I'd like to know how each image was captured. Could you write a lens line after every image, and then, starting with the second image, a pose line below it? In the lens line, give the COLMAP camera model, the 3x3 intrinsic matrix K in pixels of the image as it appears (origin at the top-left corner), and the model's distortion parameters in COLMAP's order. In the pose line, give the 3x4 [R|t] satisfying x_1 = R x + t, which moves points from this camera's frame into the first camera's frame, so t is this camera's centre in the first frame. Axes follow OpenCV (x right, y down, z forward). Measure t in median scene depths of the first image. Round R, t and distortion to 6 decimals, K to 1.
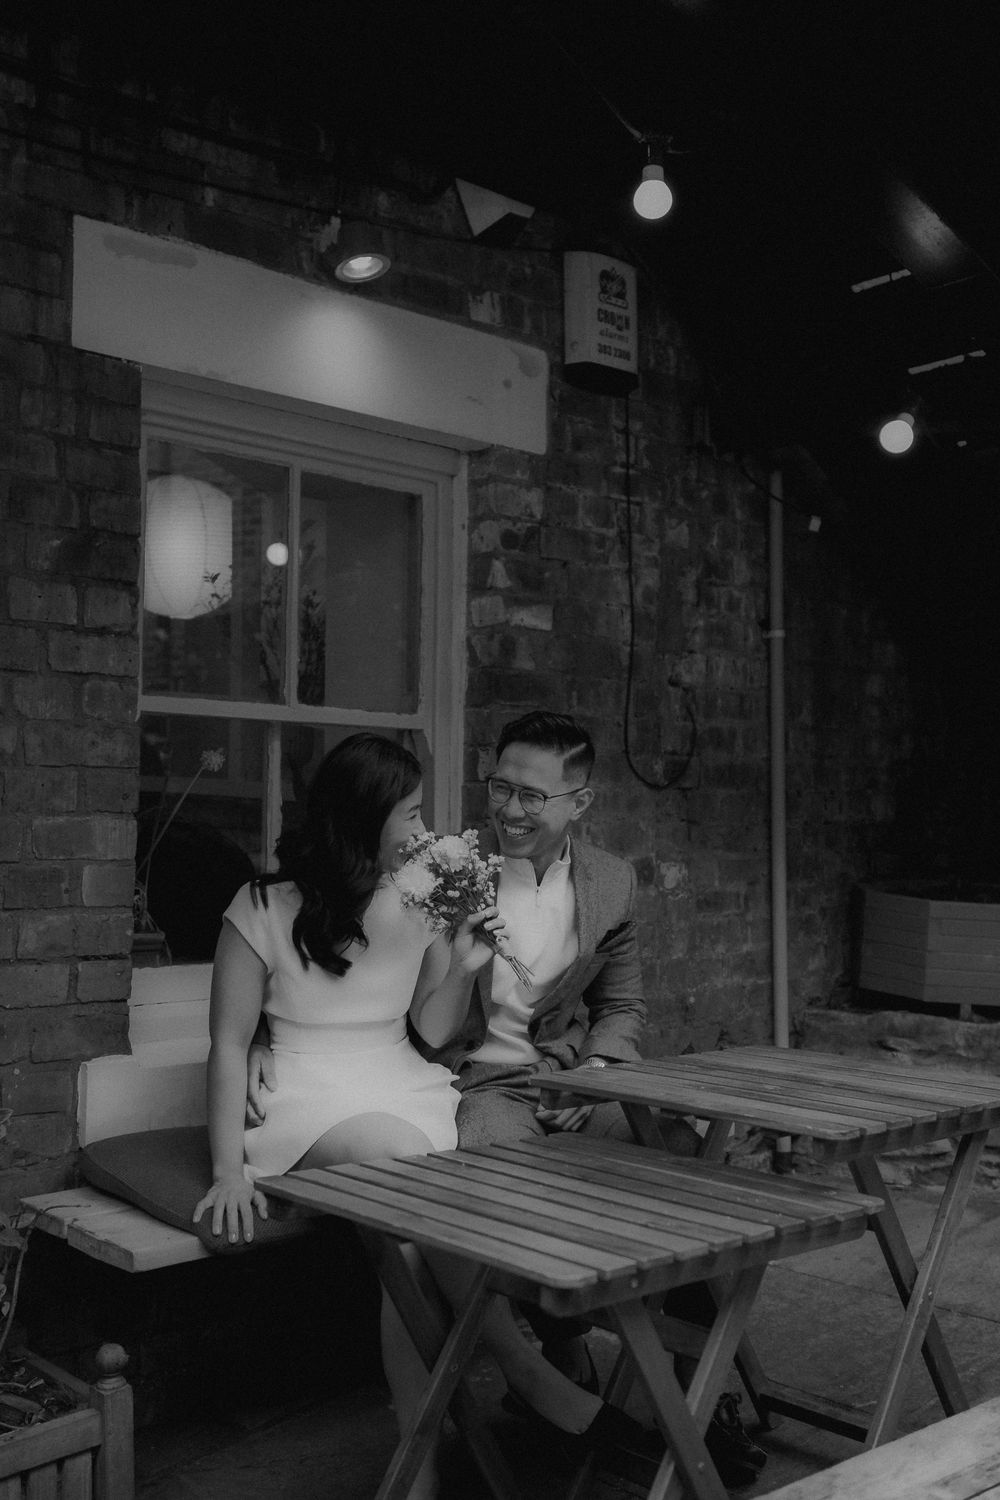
lens RADIAL K [[1513.2, 0, 500.0], [0, 1513.2, 750.0], [0, 0, 1]] dist [-0.001299, 0.008886]
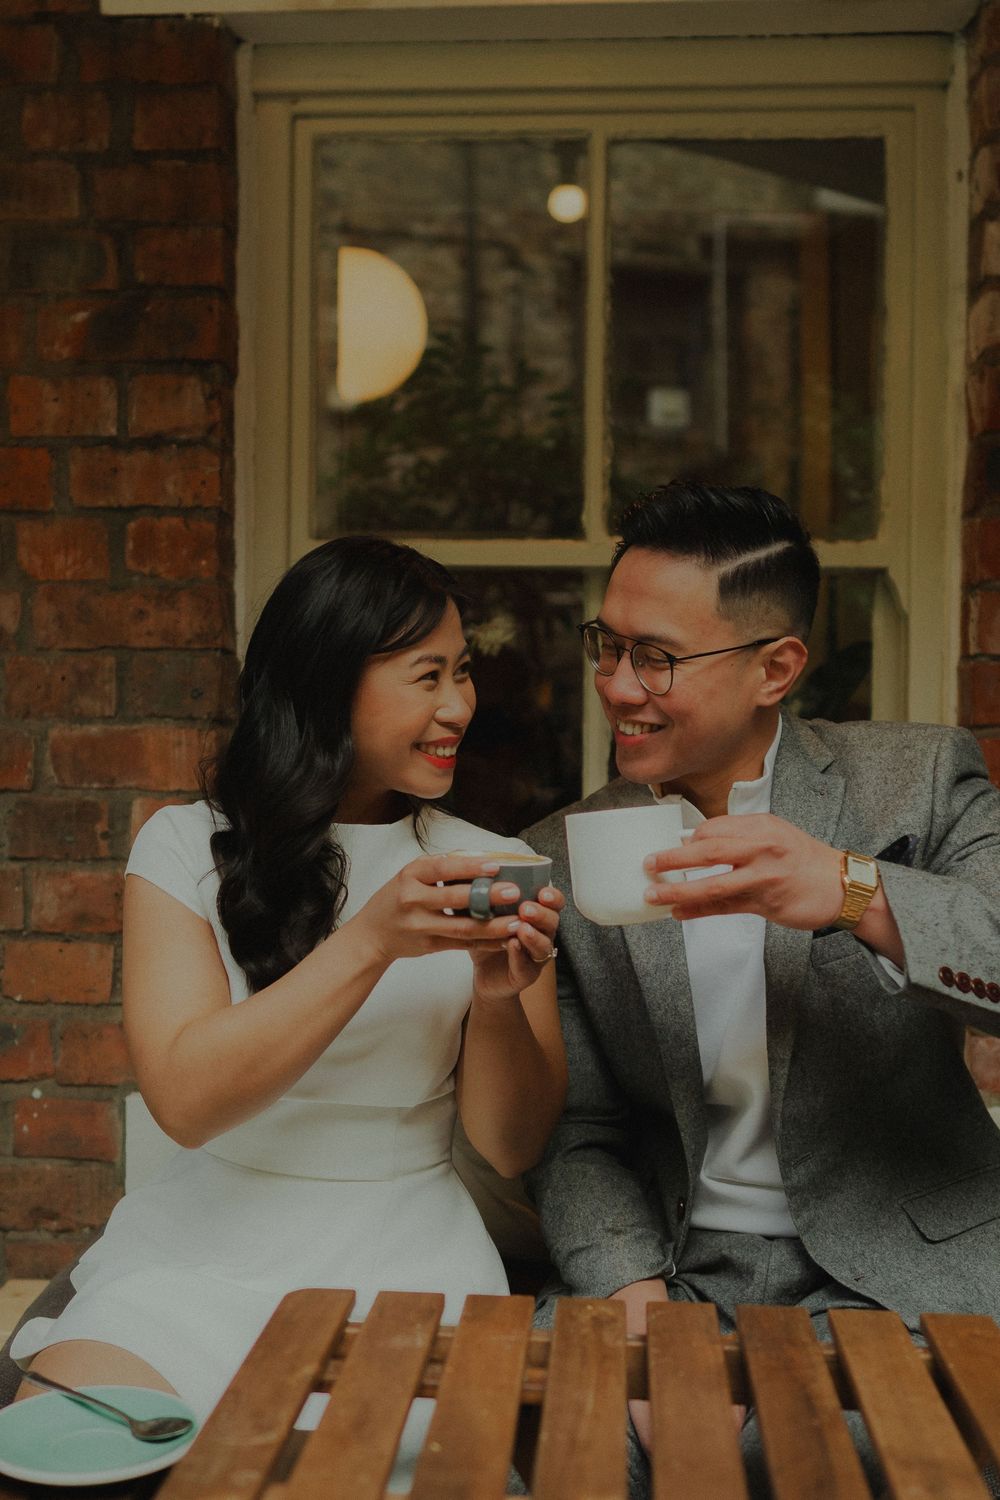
lens RADIAL K [[1669.3, 0, 501.7], [0, 1669.3, 779.7], [0, 0, 1]] dist [-0.001521, -0.004298]
pose [[0.690988, -0.002624, -0.722862, 0.367275], [0.031122, 0.999174, 0.026123, 0.054260], [0.722196, -0.040547, 0.690499, 0.613962]]
